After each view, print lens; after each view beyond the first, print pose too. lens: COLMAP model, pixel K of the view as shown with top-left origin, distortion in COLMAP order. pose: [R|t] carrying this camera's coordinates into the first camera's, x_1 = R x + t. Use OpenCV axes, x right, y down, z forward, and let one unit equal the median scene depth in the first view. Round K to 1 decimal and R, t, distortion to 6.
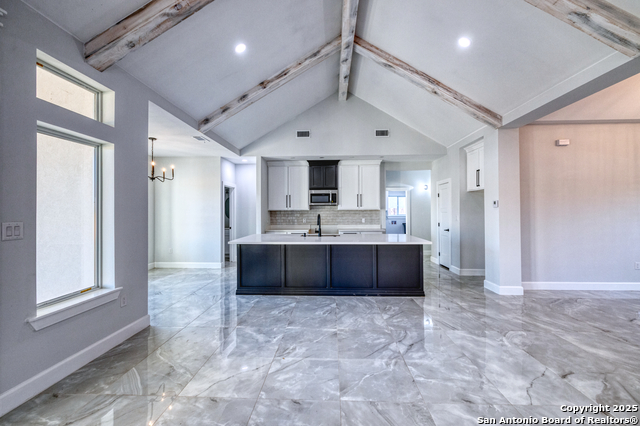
lens RADIAL K [[268.8, 0, 320.1], [0, 268.8, 211.6], [0, 0, 1]] dist [-0.012184, 0.000141]
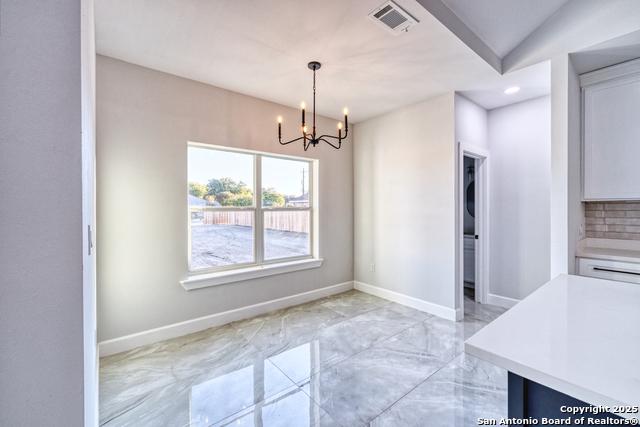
lens RADIAL K [[268.8, 0, 318.8], [0, 268.8, 213.1], [0, 0, 1]] dist [-0.012184, 0.000141]
pose [[0.660987, 0.008975, -0.750344, -0.165771], [0.004177, 0.999869, 0.015639, 0.006506], [0.750386, -0.013471, 0.660863, 0.483829]]
